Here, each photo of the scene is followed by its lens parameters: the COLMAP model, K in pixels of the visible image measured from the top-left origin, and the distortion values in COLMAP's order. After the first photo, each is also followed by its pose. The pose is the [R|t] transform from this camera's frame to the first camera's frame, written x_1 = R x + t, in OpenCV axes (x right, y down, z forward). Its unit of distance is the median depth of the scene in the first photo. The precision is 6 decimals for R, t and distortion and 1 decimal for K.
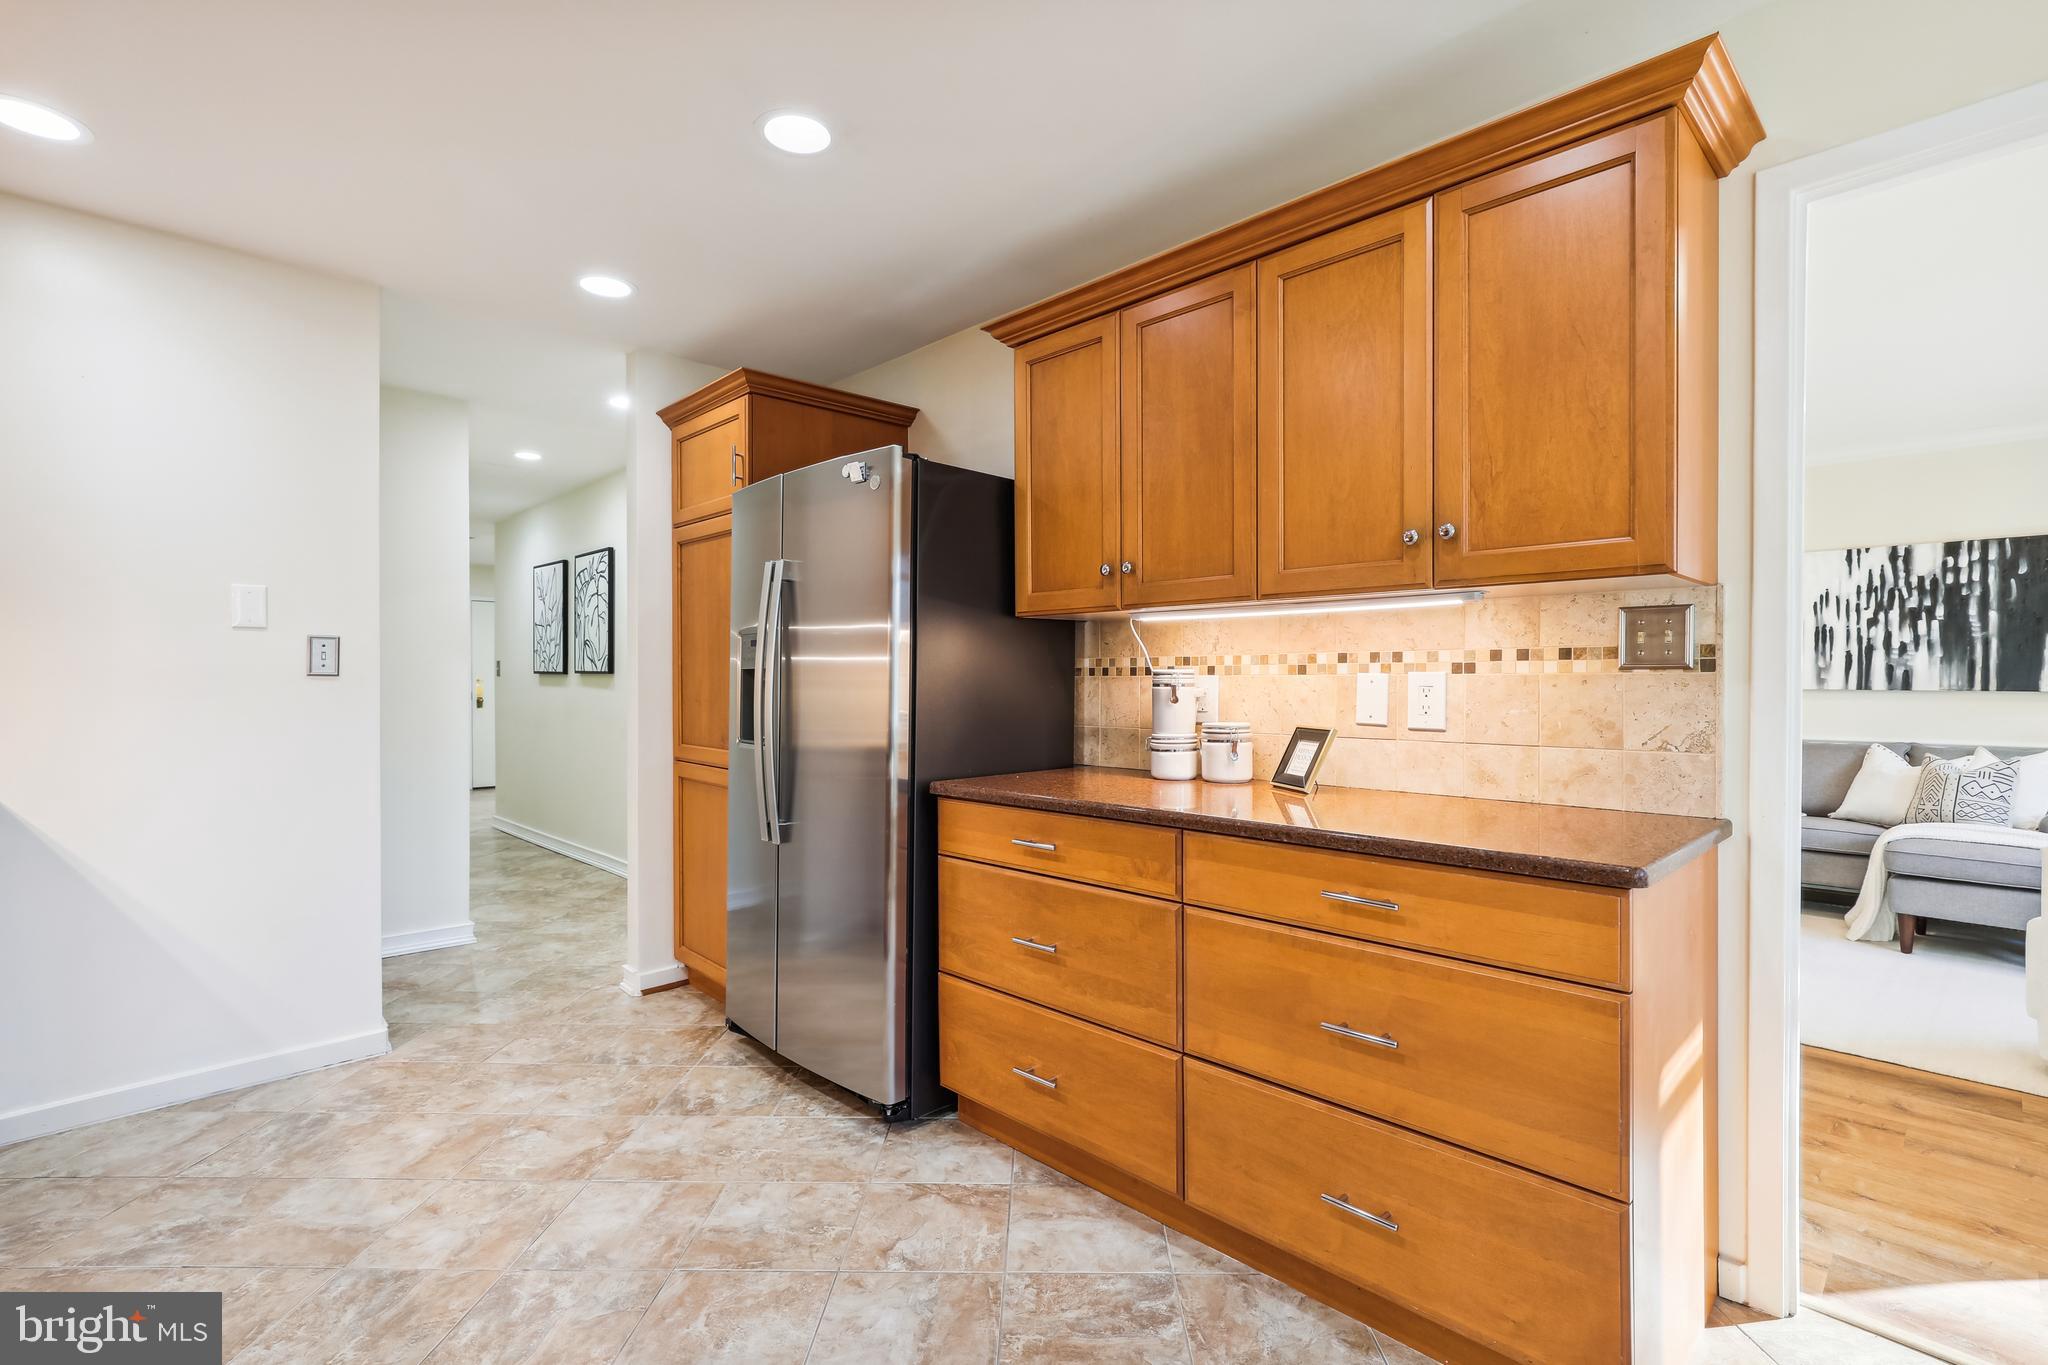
lens RADIAL K [[930.7, 0, 1003.5], [0, 930.7, 681.2], [0, 0, 1]] dist [-0.009825, 0.008174]
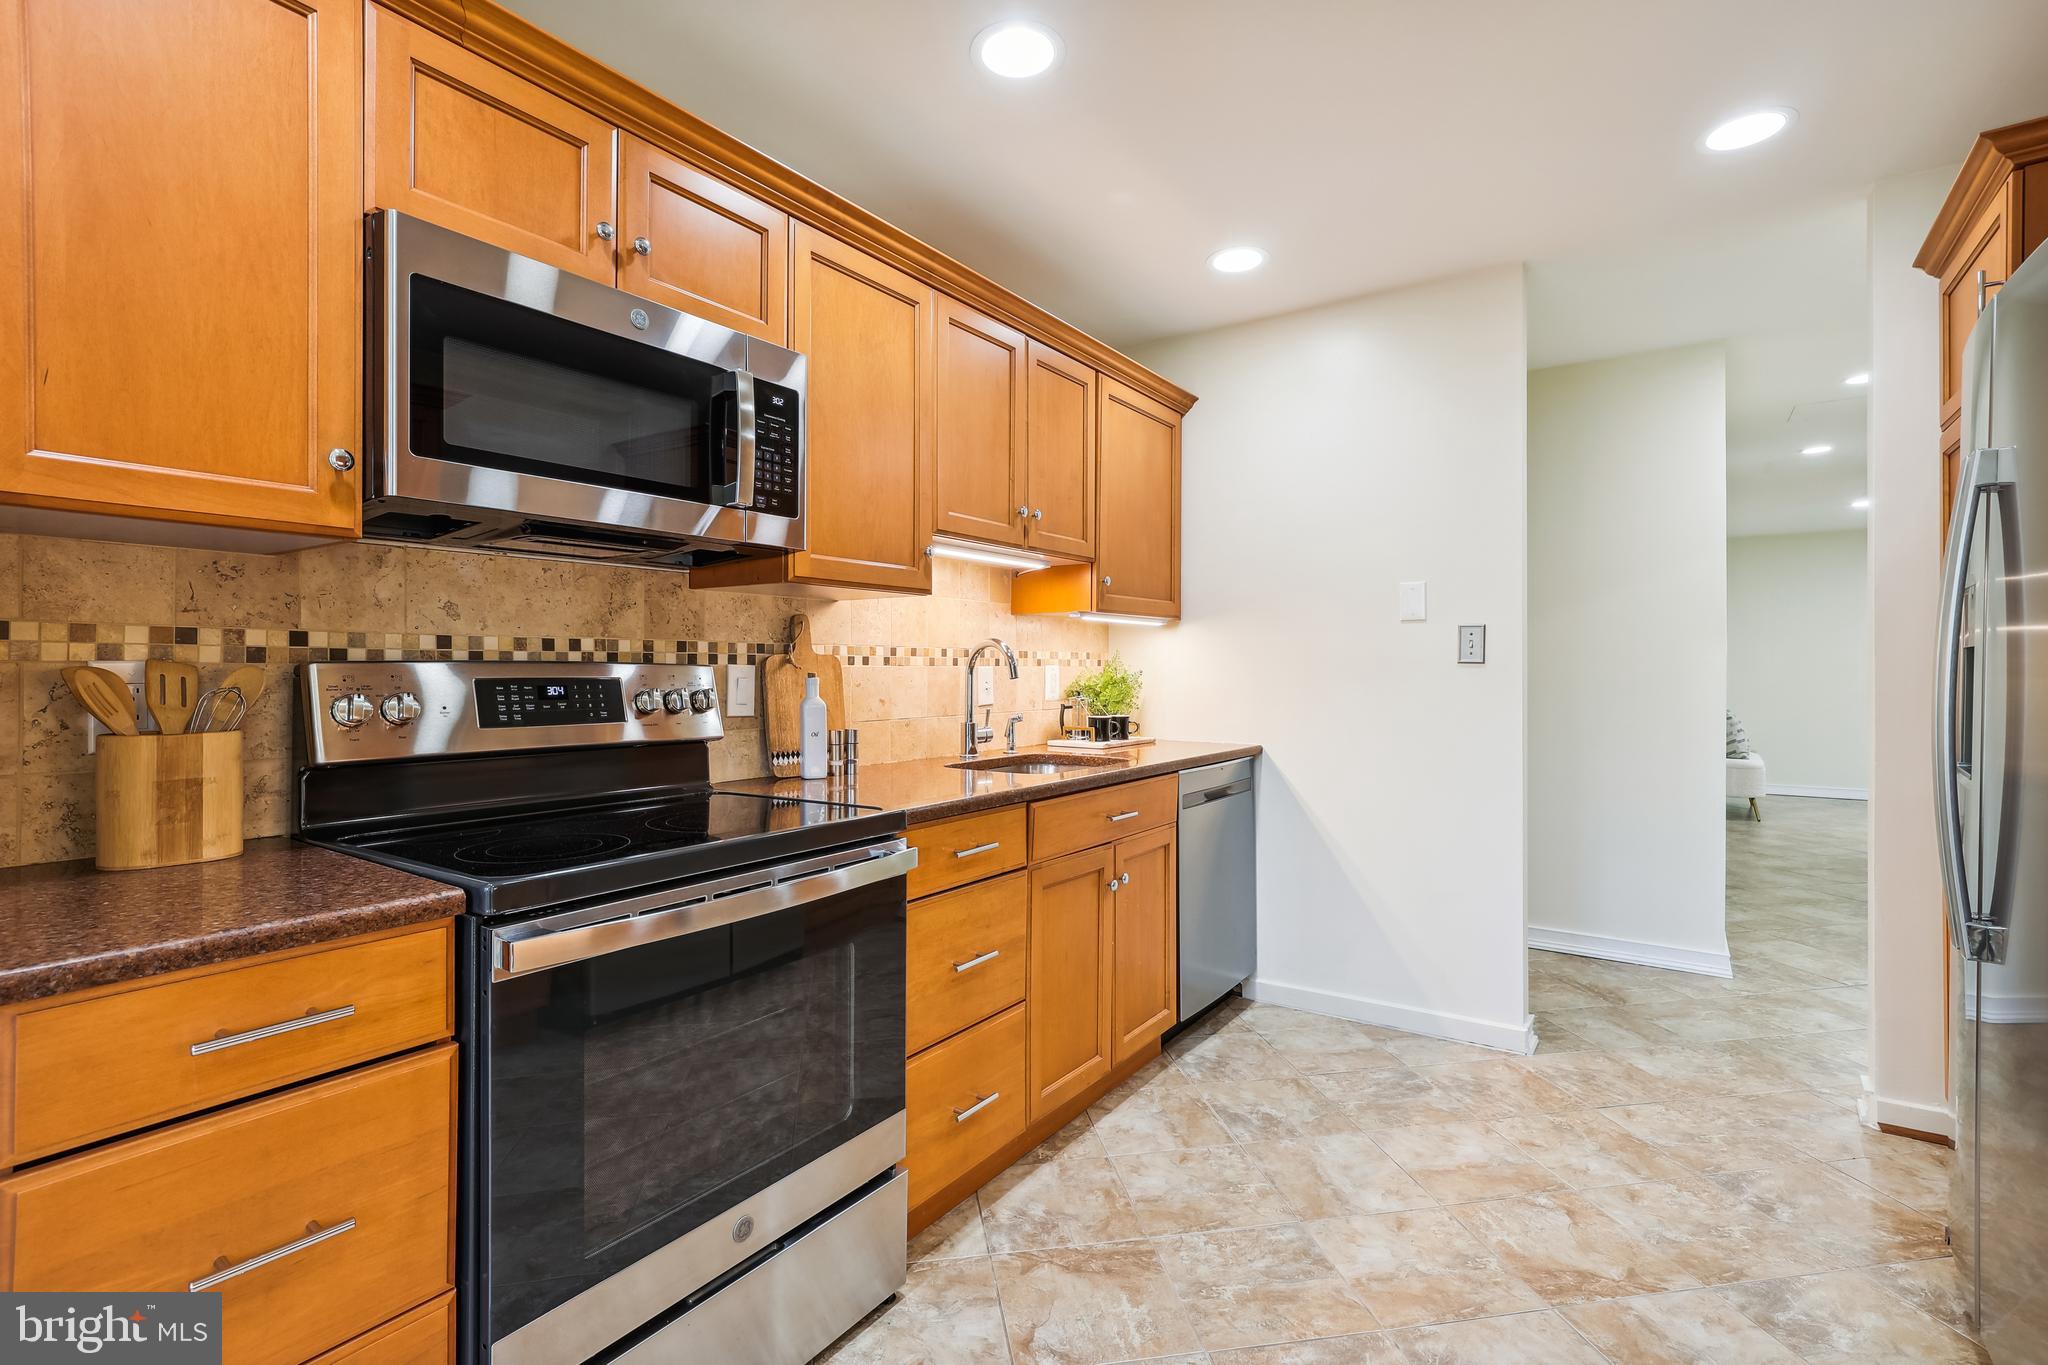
lens RADIAL K [[930.7, 0, 1044.9], [0, 930.7, 667.3], [0, 0, 1]] dist [-0.009825, 0.008174]
pose [[0.228602, 0.001541, -0.973519, 0.181106], [-0.001145, 0.999998, 0.001314, -0.002265], [0.973519, 0.000814, 0.228604, 0.336622]]
